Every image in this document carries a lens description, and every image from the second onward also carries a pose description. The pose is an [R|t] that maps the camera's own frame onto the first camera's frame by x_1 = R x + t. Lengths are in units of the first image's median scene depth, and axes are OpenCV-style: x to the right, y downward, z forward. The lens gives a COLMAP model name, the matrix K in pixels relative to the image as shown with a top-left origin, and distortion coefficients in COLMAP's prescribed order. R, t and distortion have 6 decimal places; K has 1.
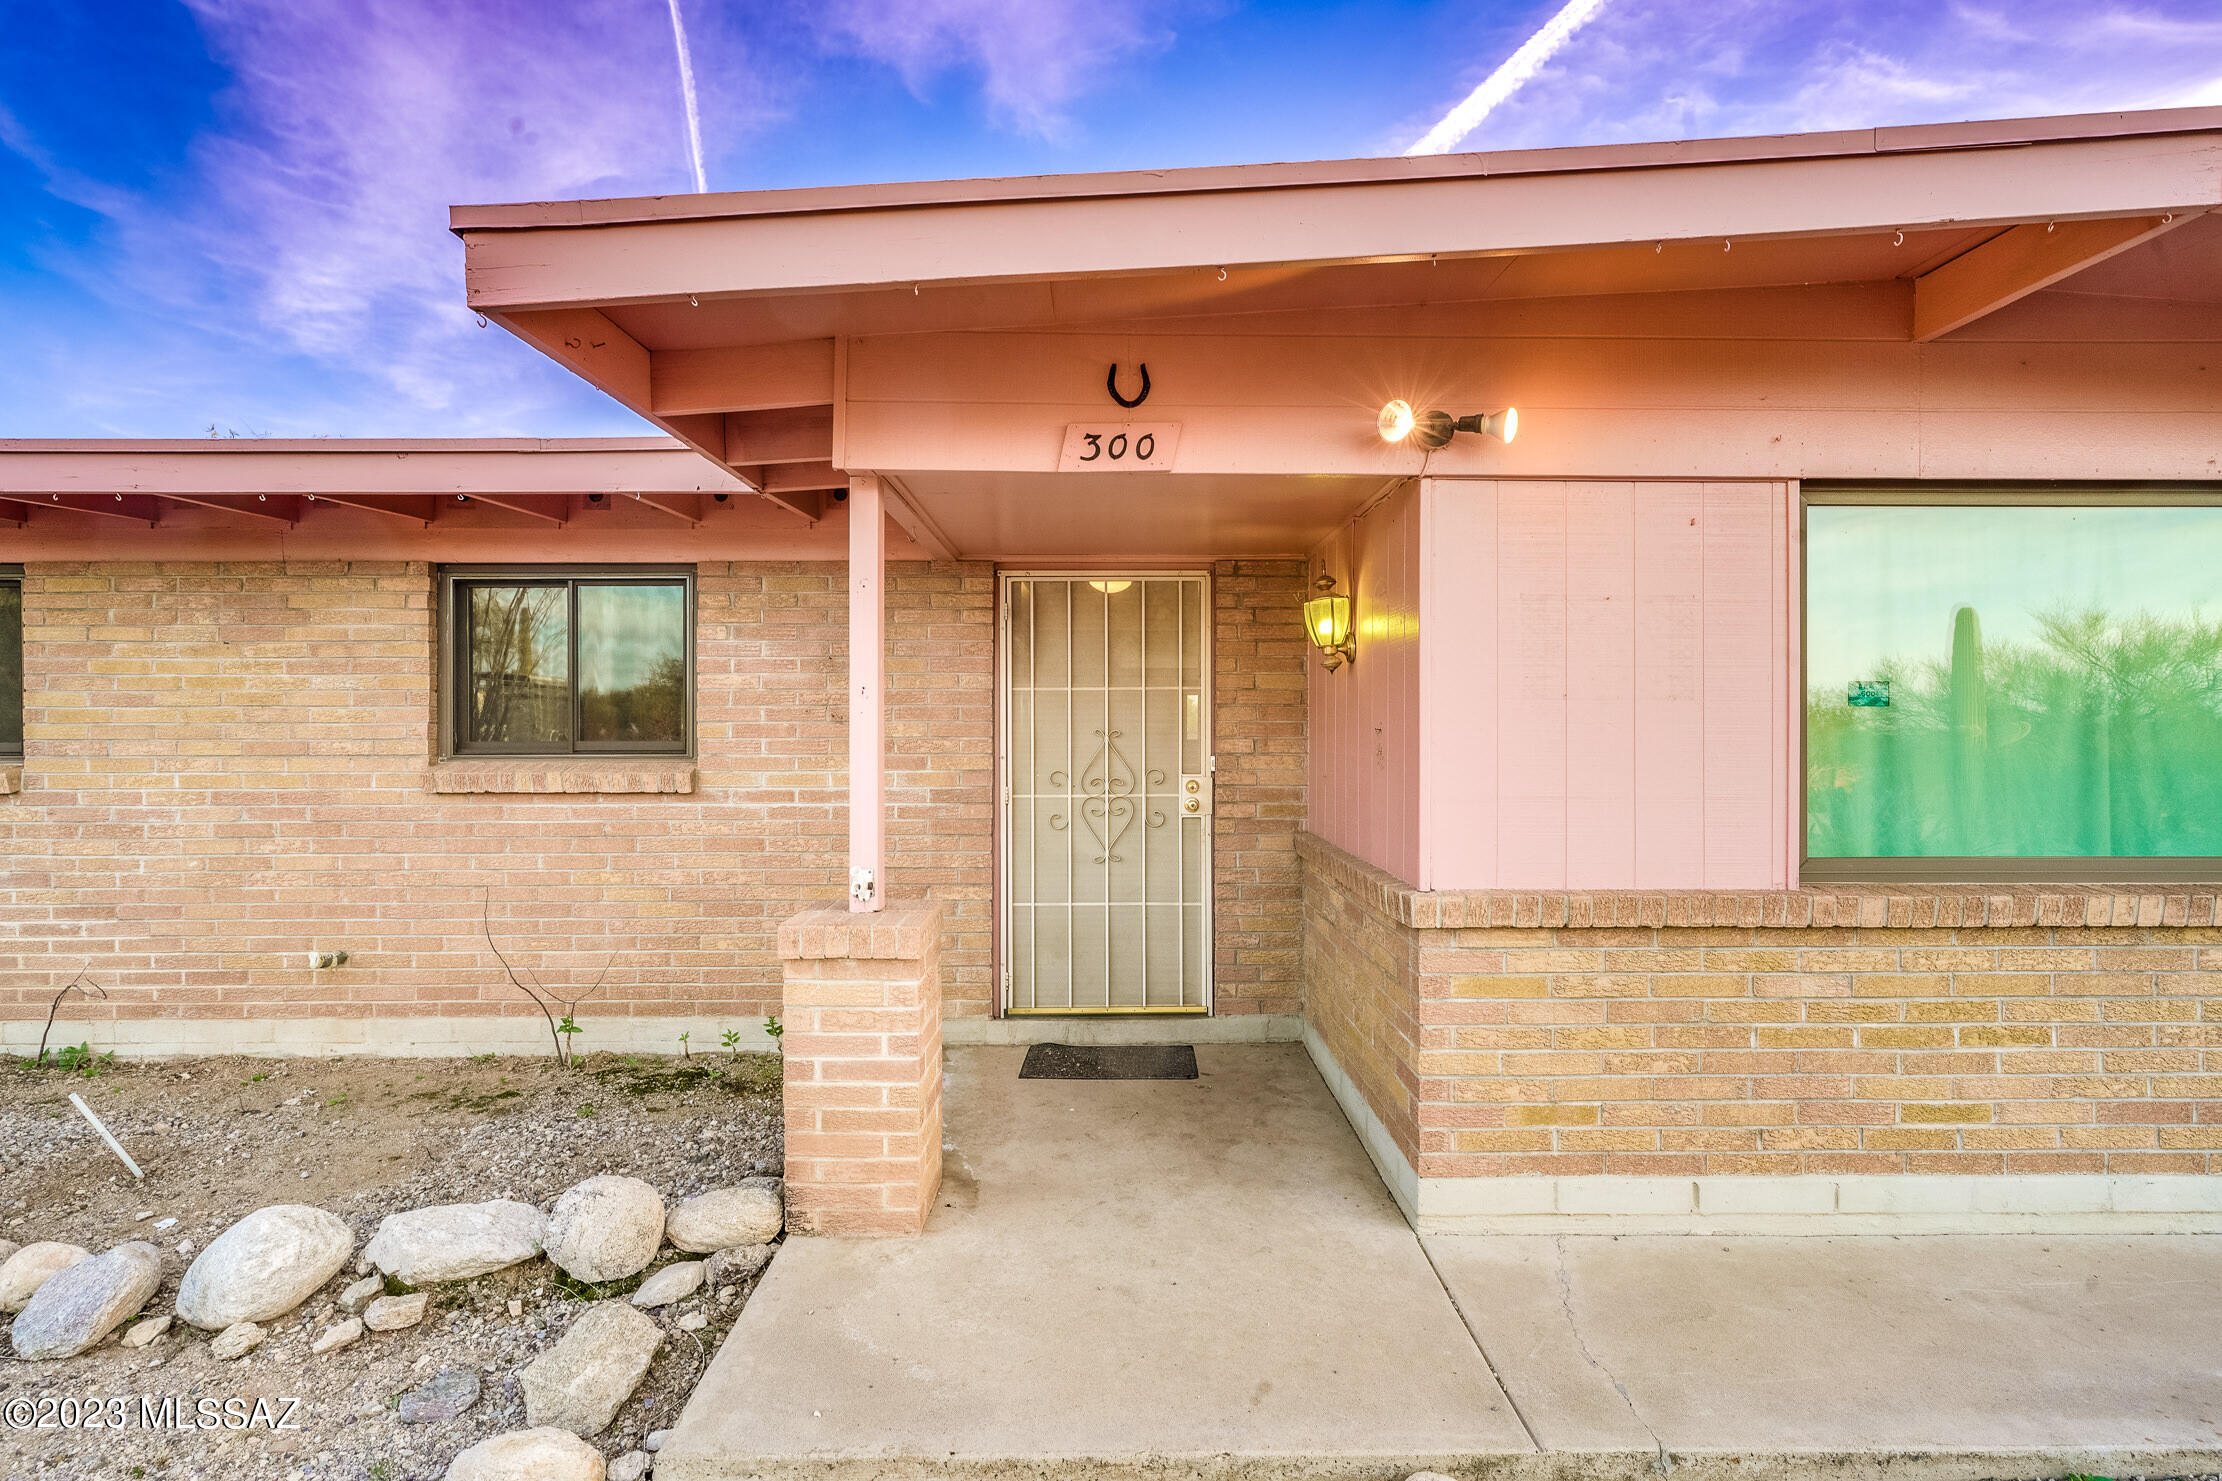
lens RADIAL K [[1077.7, 0, 1107.8], [0, 1077.7, 737.7], [0, 0, 1]] dist [-0.005938, 0.005080]
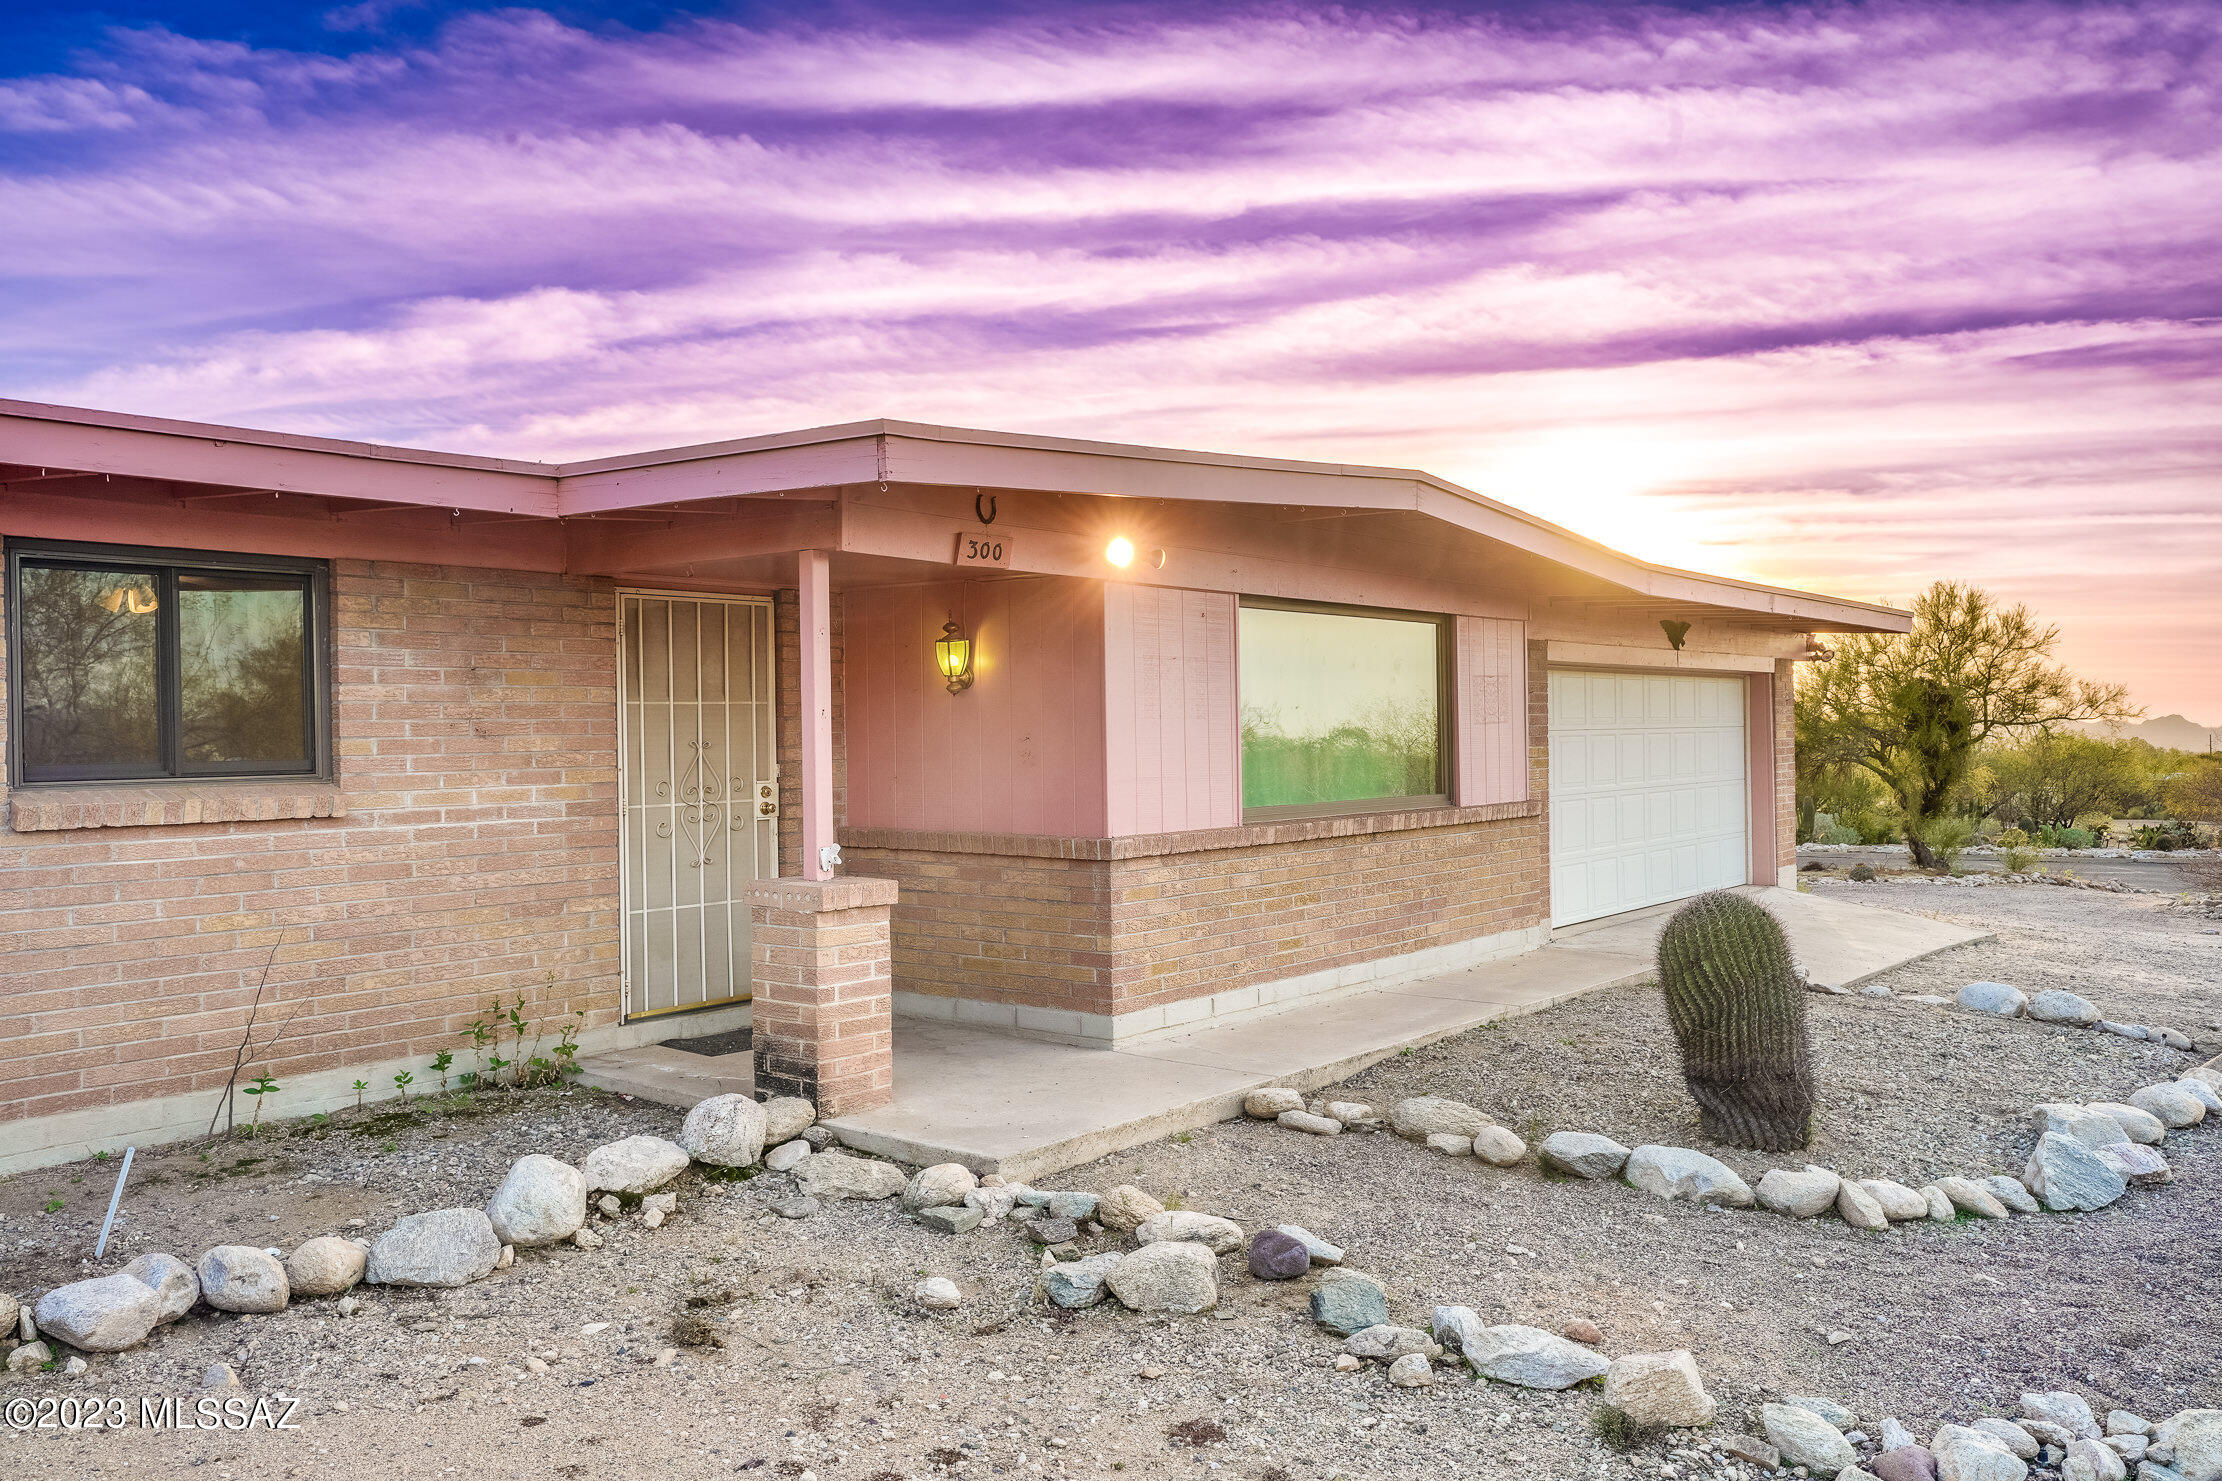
lens RADIAL K [[1781.6, 0, 1111.0], [0, 1781.6, 740.5], [0, 0, 1]] dist [0.006706, 0.007797]
pose [[0.626897, -0.010905, 0.779026, -1.137808], [0.015537, 0.999878, 0.001494, -0.004661], [-0.778947, 0.011167, 0.626990, -0.429577]]
